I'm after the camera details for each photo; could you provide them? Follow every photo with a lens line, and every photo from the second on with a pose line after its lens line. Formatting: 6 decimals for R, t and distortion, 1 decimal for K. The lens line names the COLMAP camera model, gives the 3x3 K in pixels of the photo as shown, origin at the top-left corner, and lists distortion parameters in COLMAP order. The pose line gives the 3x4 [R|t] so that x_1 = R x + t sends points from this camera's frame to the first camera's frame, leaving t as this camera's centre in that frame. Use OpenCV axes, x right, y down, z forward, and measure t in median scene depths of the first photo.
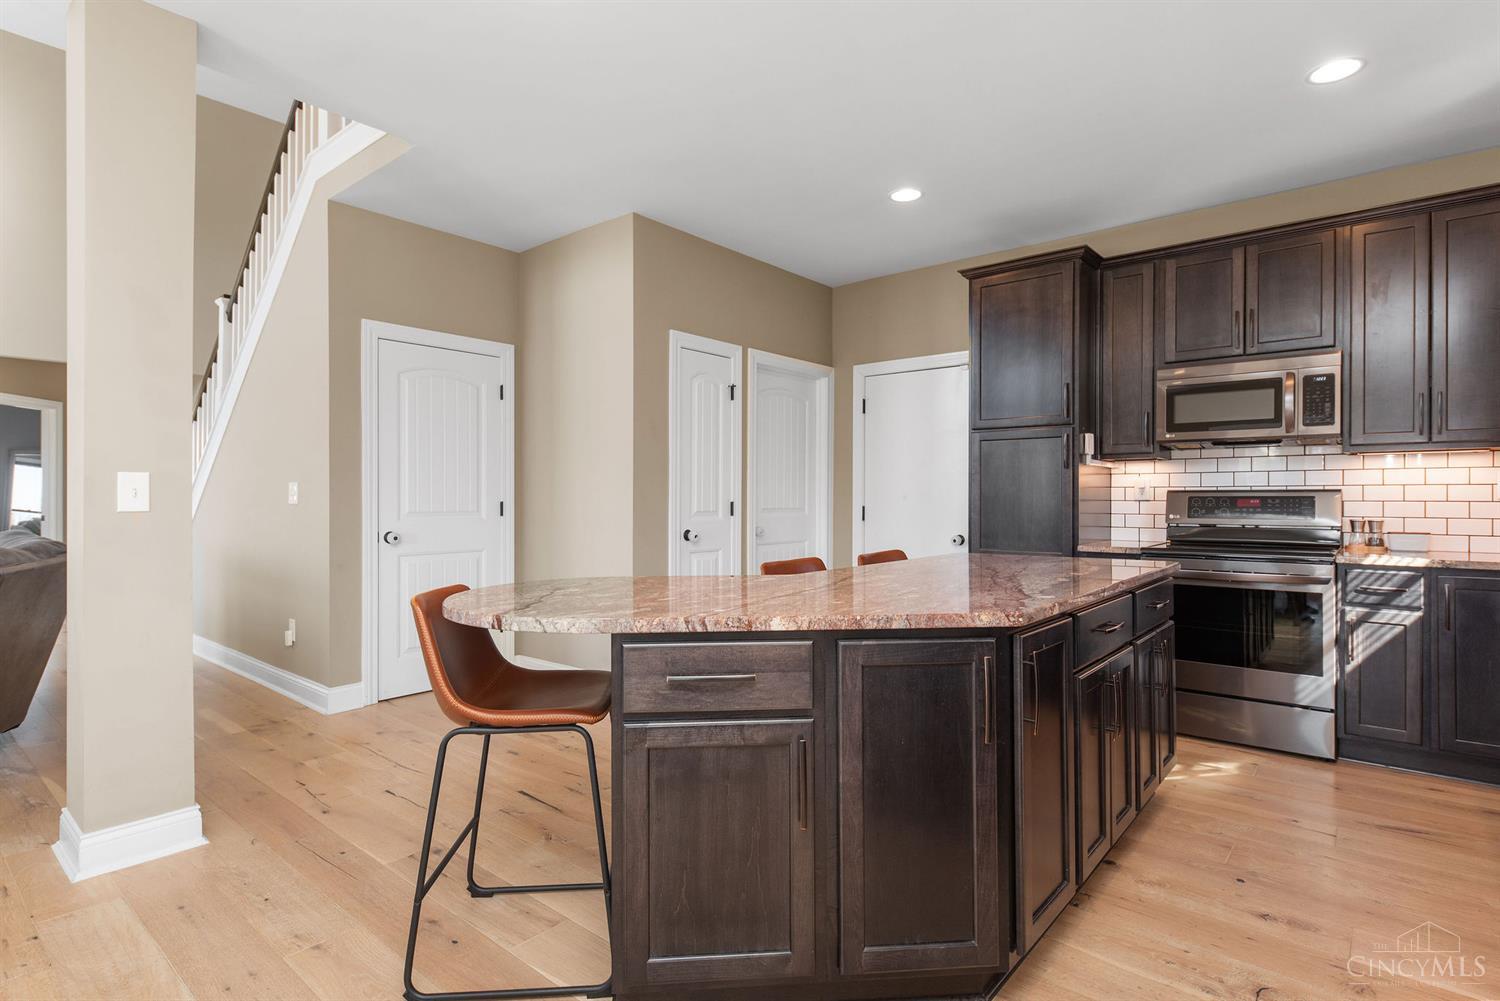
lens RADIAL K [[751.3, 0, 745.8], [0, 751.3, 509.8], [0, 0, 1]] dist [0.010072, -0.000484]
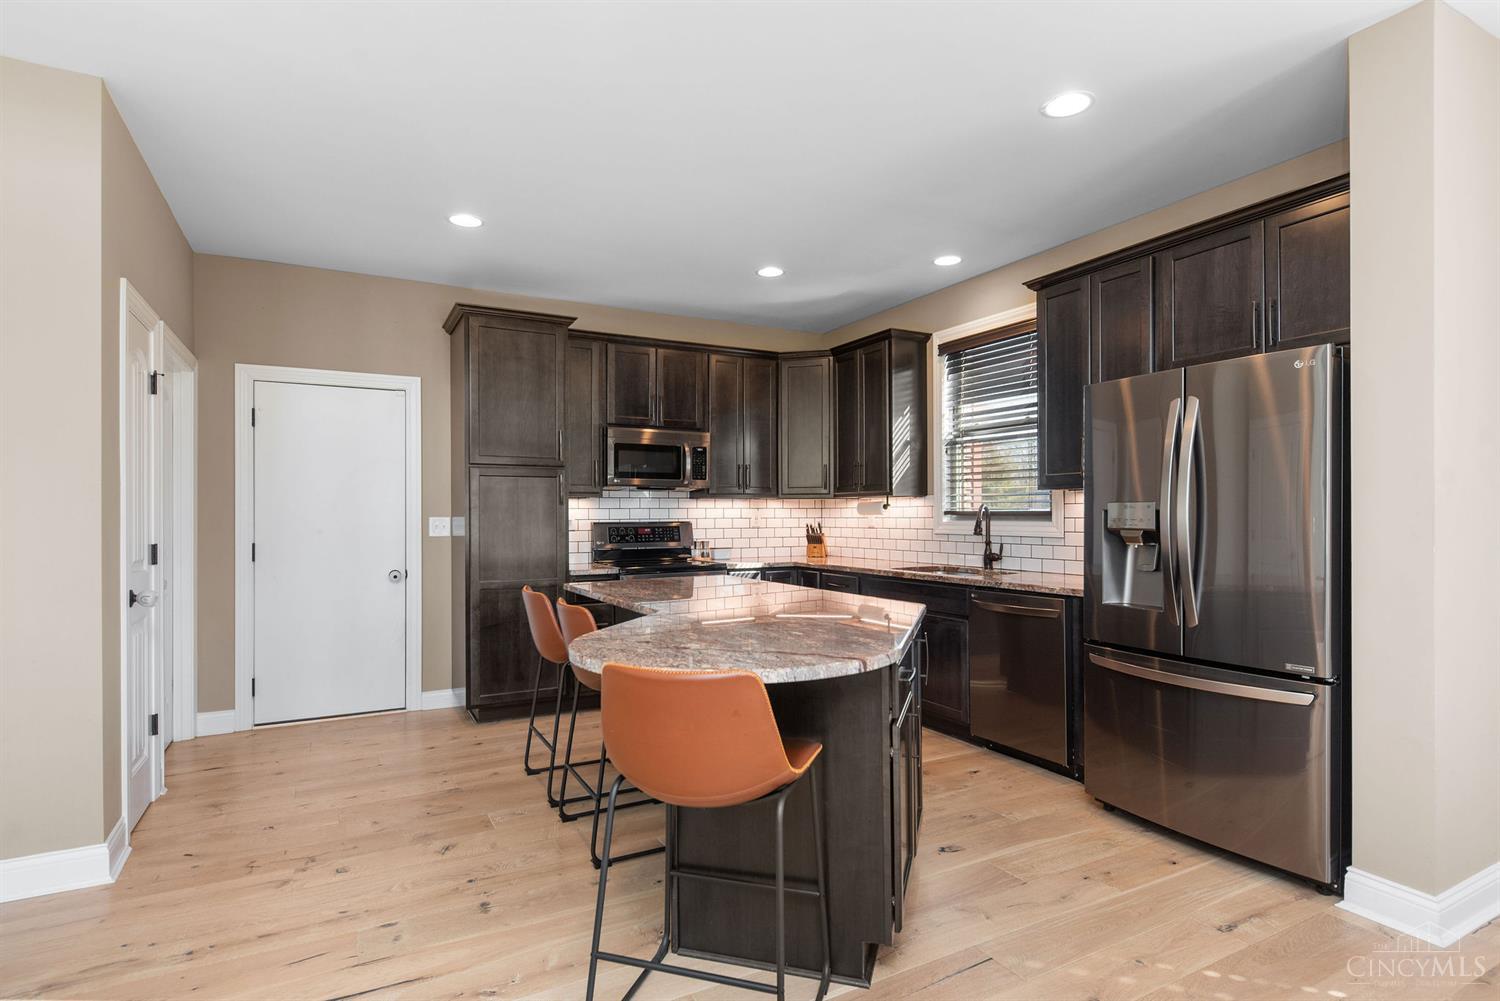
lens RADIAL K [[768.4, 0, 749.9], [0, 768.4, 517.0], [0, 0, 1]] dist [0.005301, -0.000530]
pose [[0.369901, -0.004611, 0.929060, -0.558150], [0.020991, 0.999774, -0.003396, -0.025988], [-0.928834, 0.020758, 0.369914, 0.293924]]
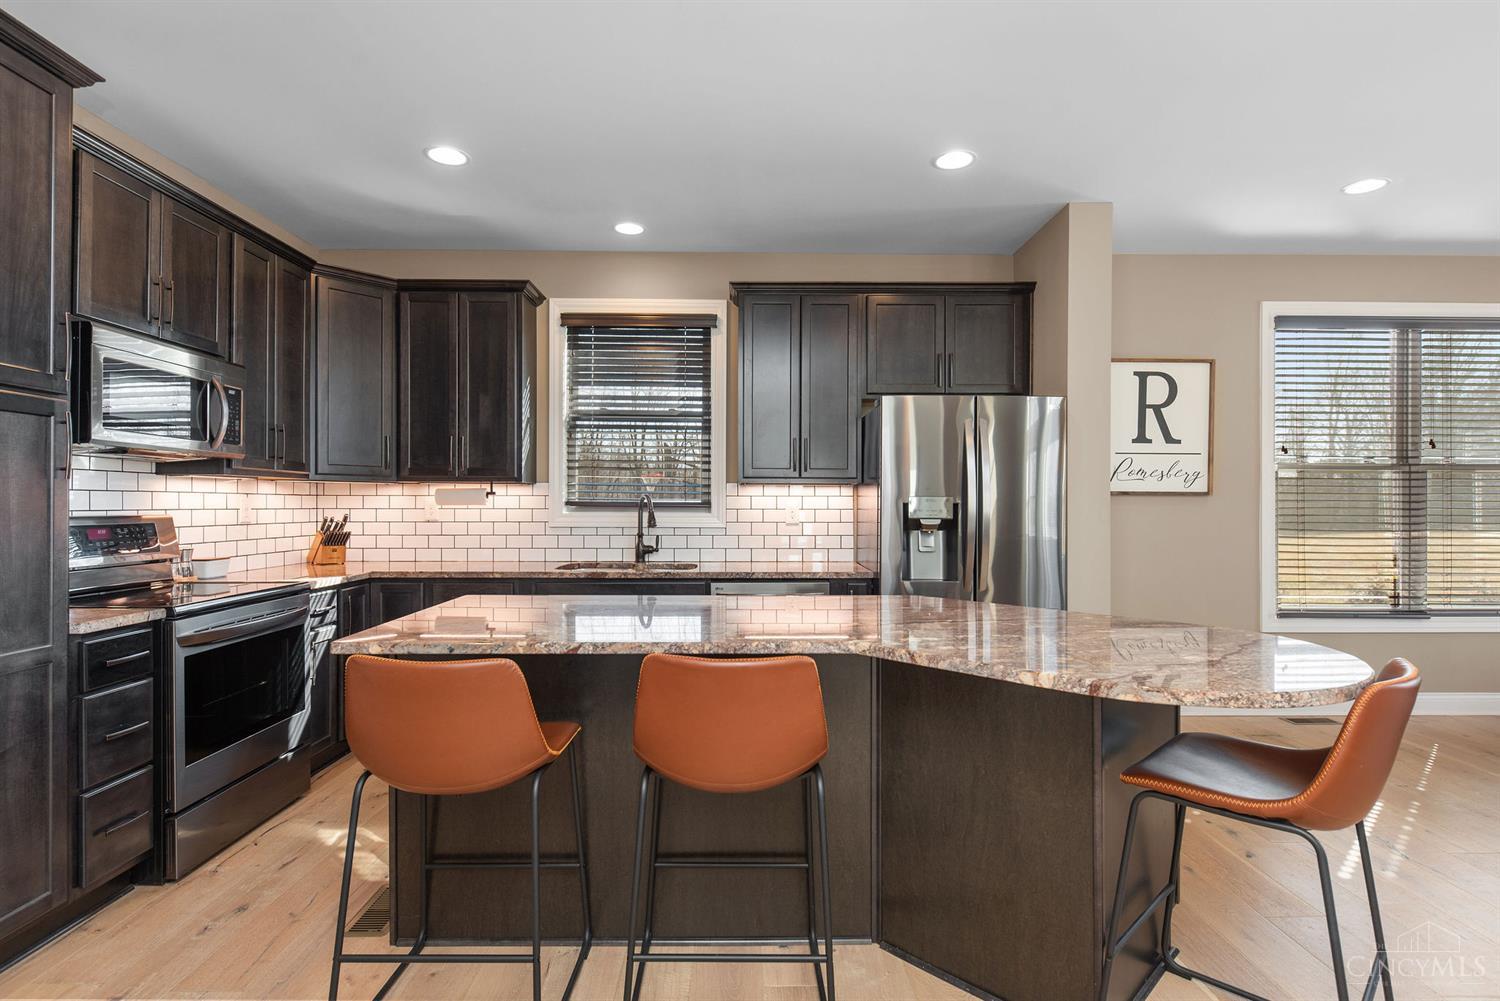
lens RADIAL K [[741.5, 0, 750.0], [0, 741.5, 500.5], [0, 0, 1]] dist [0.005134, -0.000087]
pose [[-0.648999, 0.003297, 0.760782, -0.265048], [0.010967, 0.999927, 0.005021, -0.036971], [-0.760711, 0.011602, -0.648988, 0.964500]]
